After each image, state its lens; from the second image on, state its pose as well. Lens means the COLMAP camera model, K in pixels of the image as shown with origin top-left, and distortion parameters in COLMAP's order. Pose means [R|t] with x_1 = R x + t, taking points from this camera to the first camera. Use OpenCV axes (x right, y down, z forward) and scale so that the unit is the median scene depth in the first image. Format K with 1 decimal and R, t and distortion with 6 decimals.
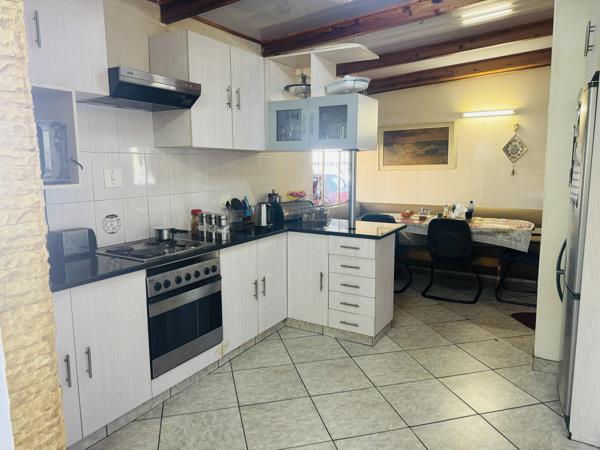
lens RADIAL K [[425.2, 0, 300.4], [0, 425.2, 221.0], [0, 0, 1]] dist [0.006713, -0.003561]
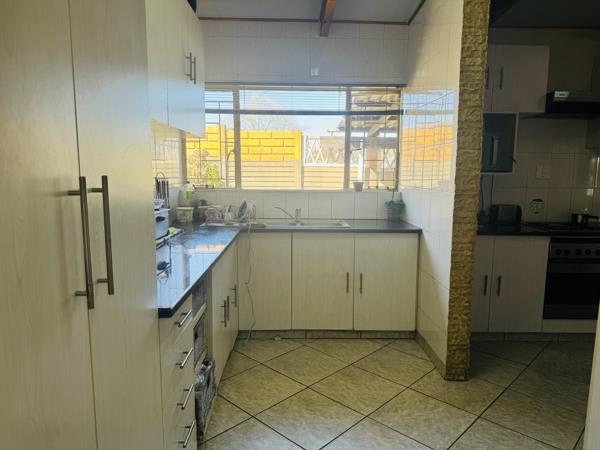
lens RADIAL K [[425.2, 0, 301.6], [0, 425.2, 224.5], [0, 0, 1]] dist [0.006713, -0.003561]
pose [[0.530490, 0.125431, -0.838360, 0.363774], [-0.131295, 0.989215, 0.064922, 0.091153], [0.837461, 0.075632, 0.541238, -0.426949]]
